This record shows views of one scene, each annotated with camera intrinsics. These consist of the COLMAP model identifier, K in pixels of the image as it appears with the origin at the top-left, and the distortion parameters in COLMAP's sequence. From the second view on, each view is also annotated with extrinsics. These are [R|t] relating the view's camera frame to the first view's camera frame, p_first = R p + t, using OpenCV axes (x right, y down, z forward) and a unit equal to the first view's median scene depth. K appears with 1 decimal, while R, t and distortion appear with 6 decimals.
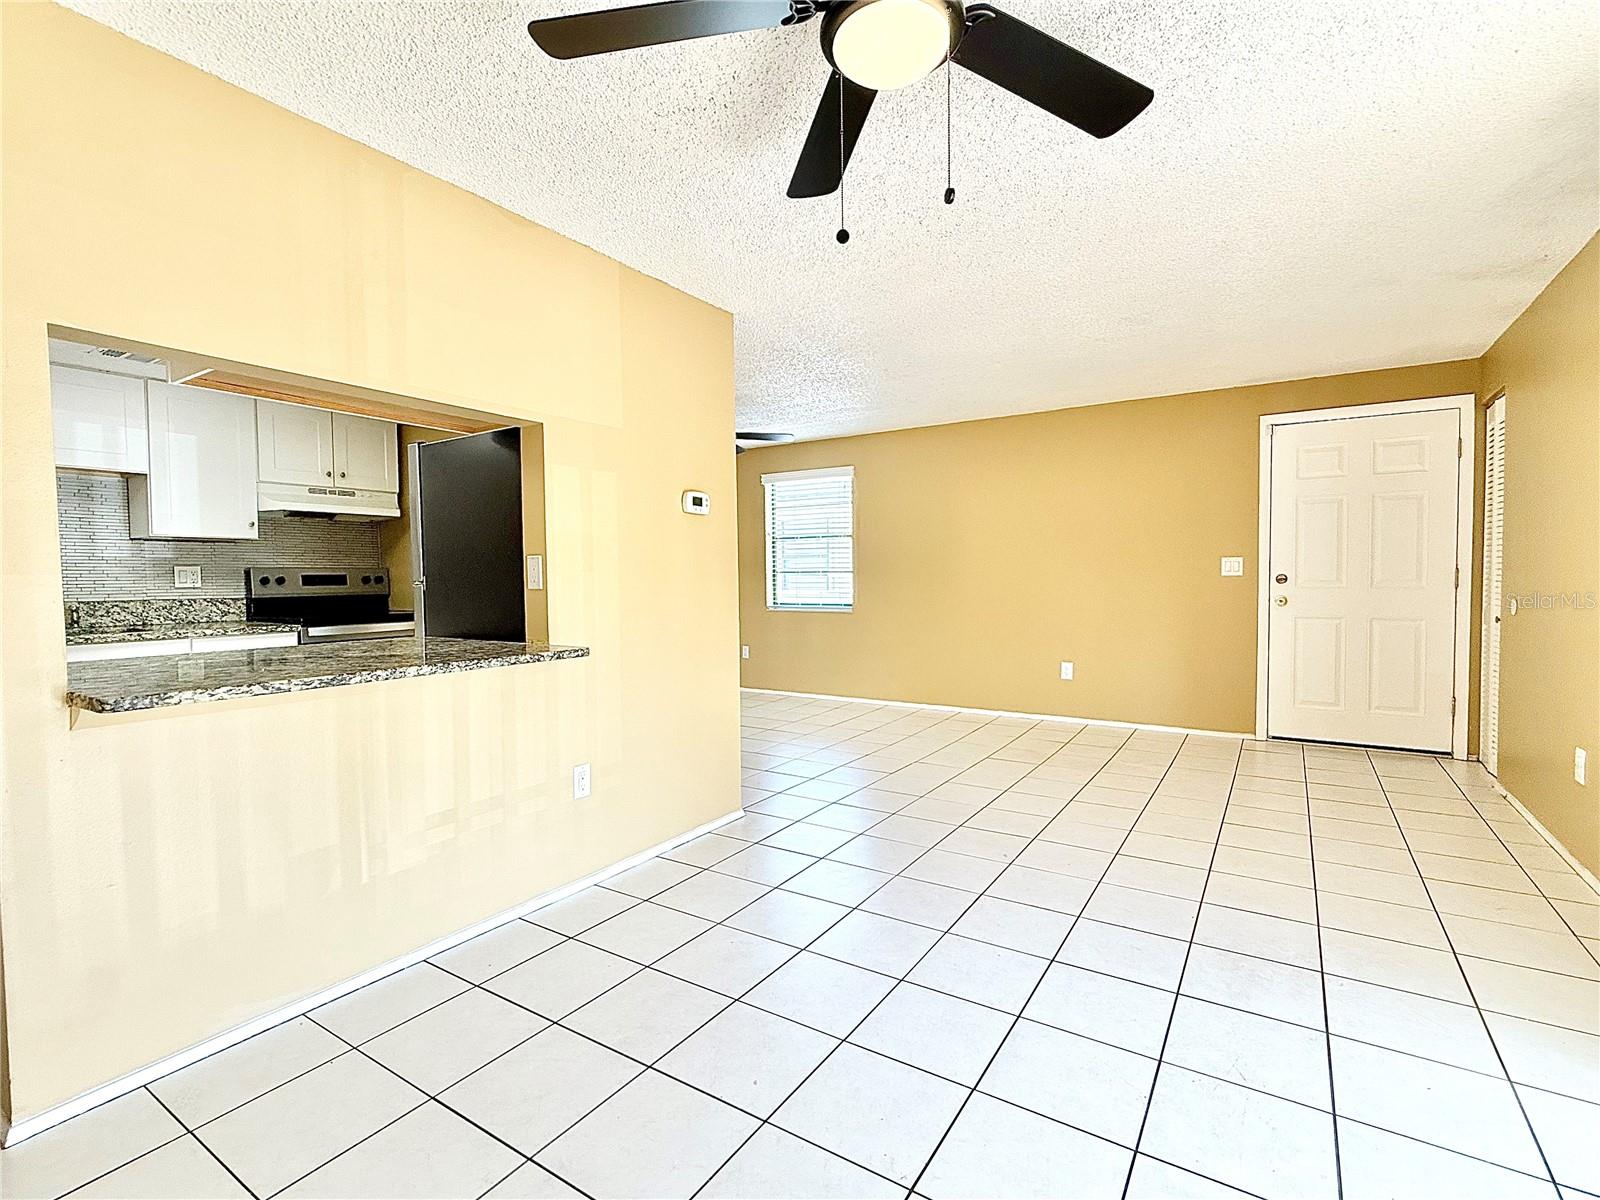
lens RADIAL K [[745.9, 0, 798.3], [0, 745.9, 604.4], [0, 0, 1]] dist [-0.003386, -0.001001]
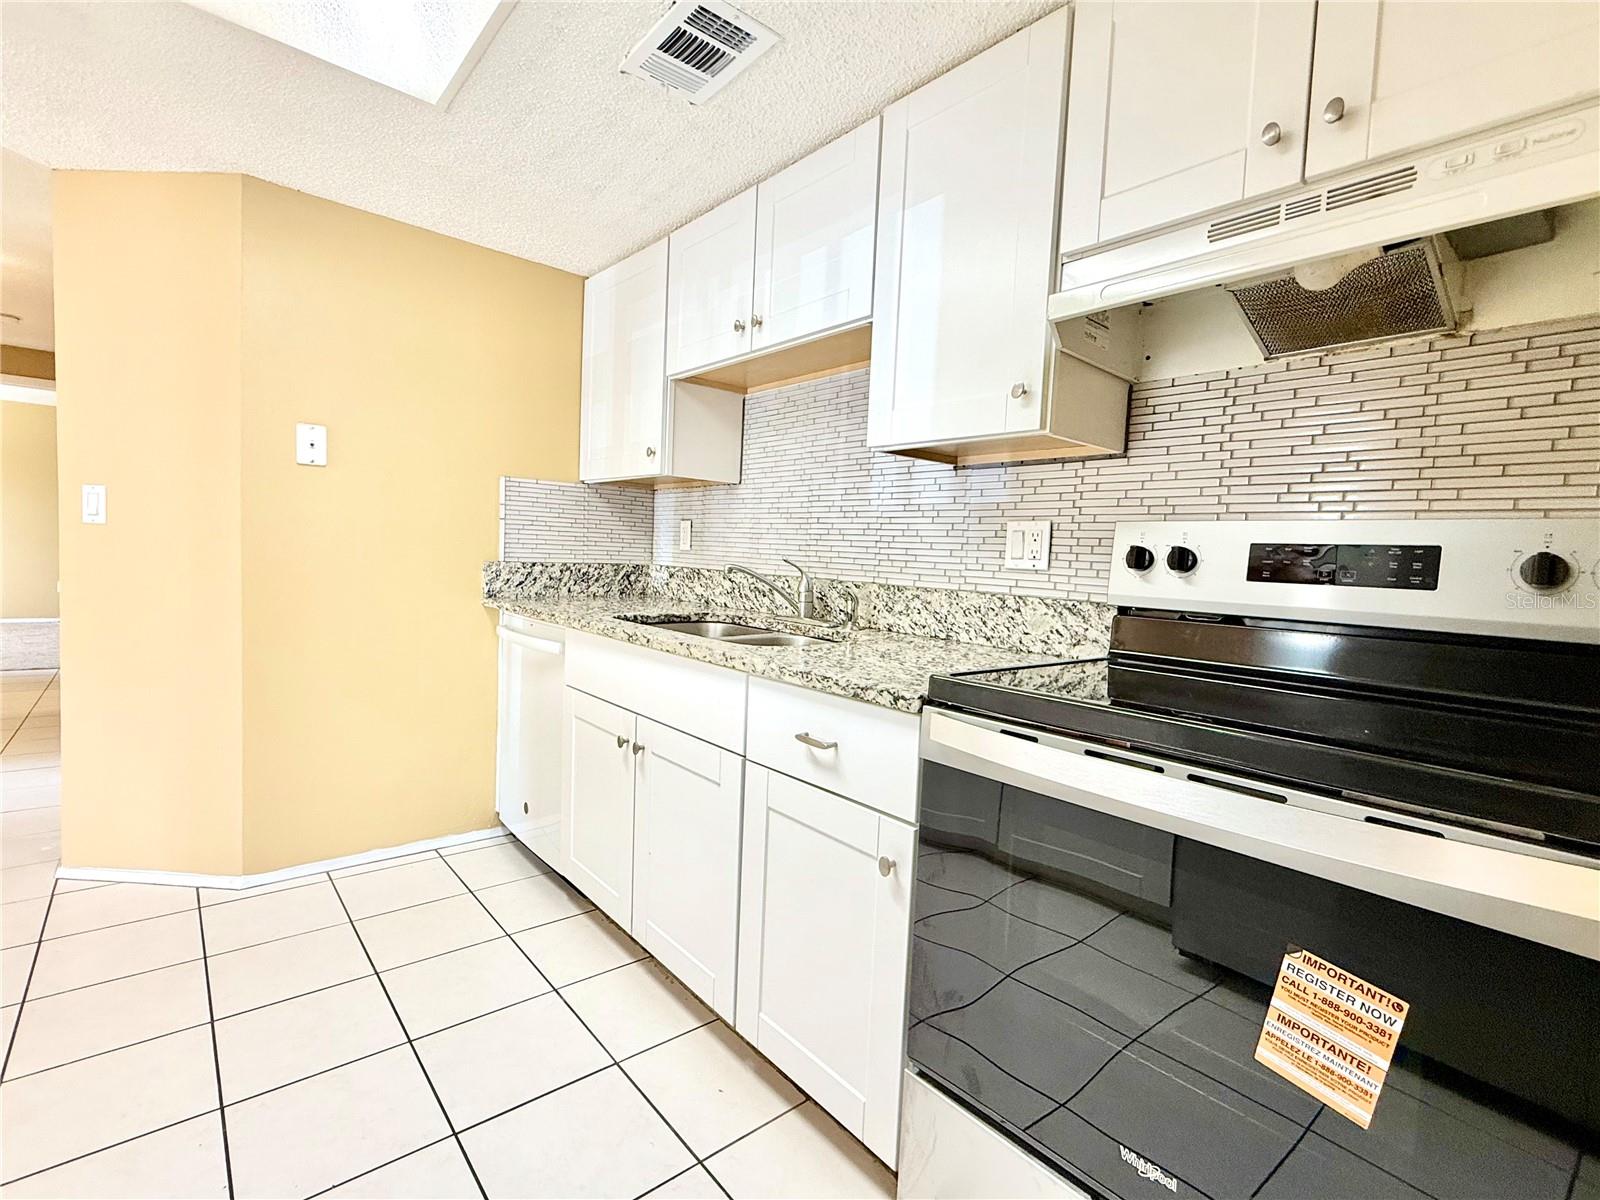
lens RADIAL K [[745.9, 0, 798.2], [0, 745.9, 597.7], [0, 0, 1]] dist [-0.003386, -0.001001]
pose [[-0.293049, 0.046573, -0.954962, -0.360962], [-0.080224, 0.994093, 0.073099, -0.027600], [0.952726, 0.098033, -0.287582, 1.000959]]
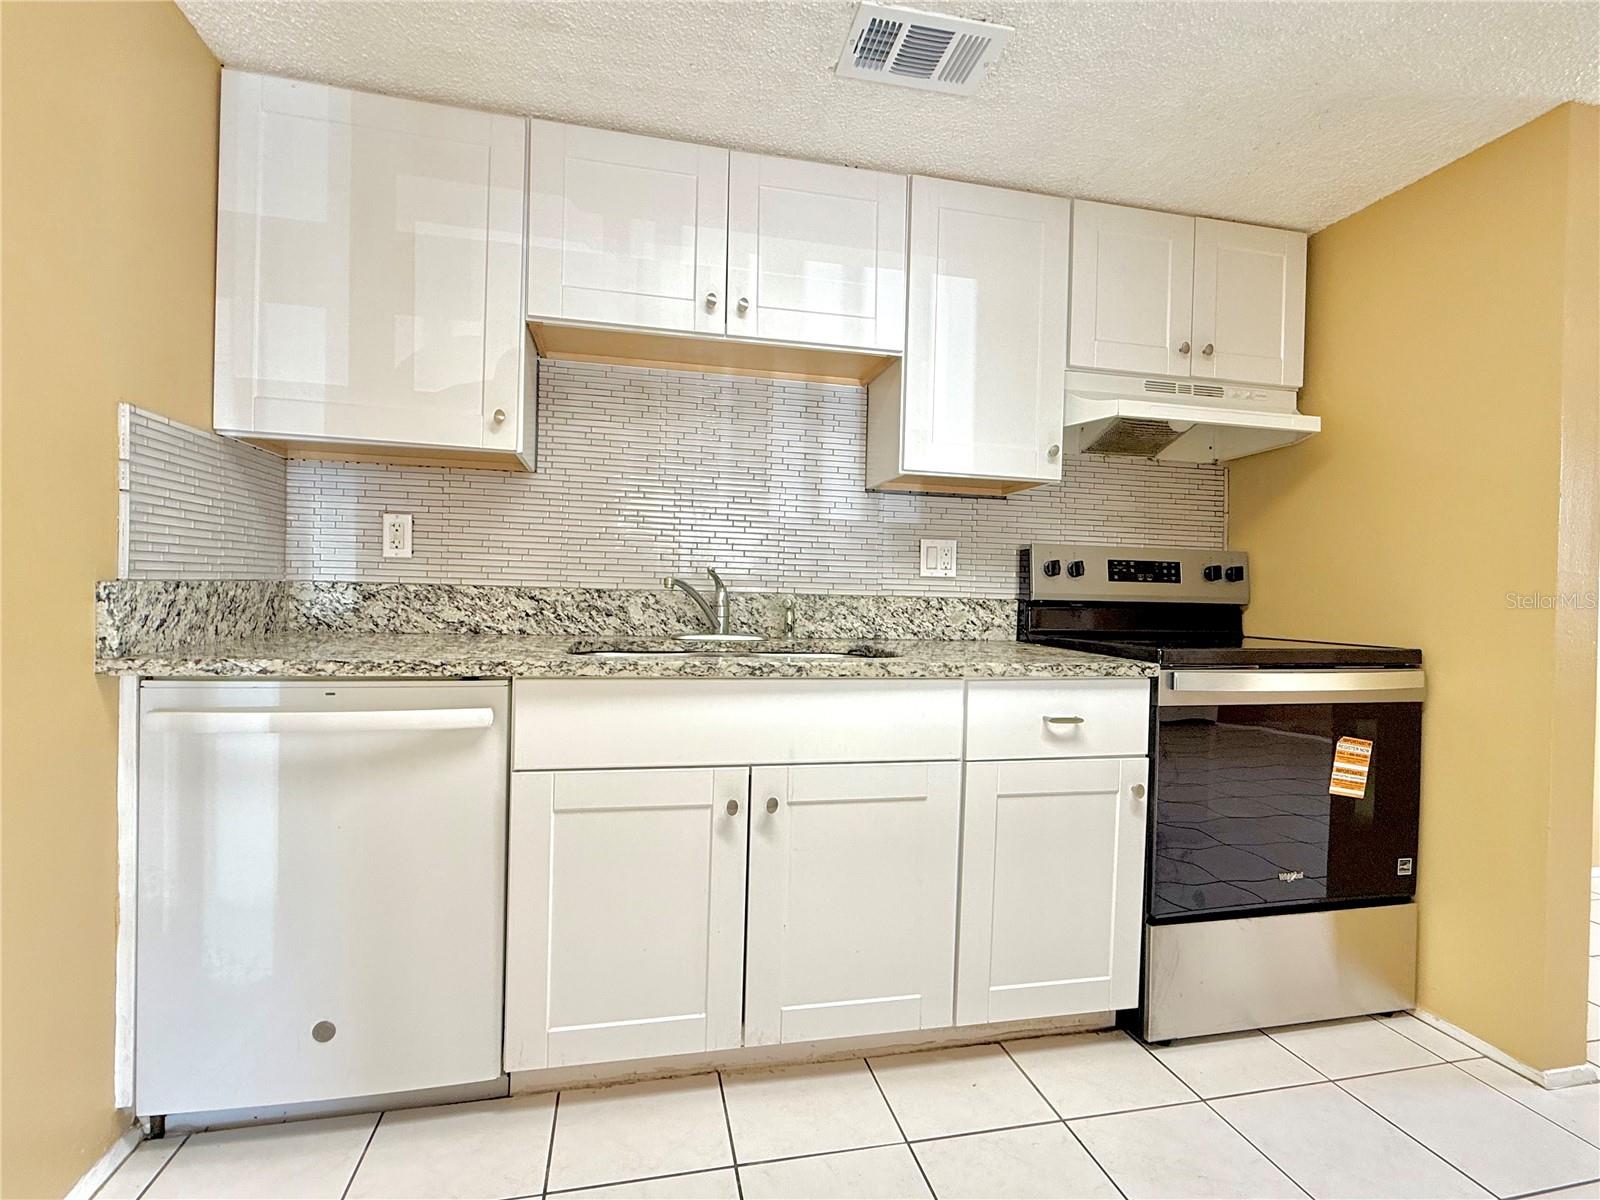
lens RADIAL K [[745.9, 0, 792.2], [0, 745.9, 597.6], [0, 0, 1]] dist [-0.003386, -0.001001]
pose [[0.706317, 0.027958, -0.707343, -0.497271], [-0.054643, 0.998392, -0.015102, 0.007415], [0.705783, 0.049318, 0.706709, 0.522471]]
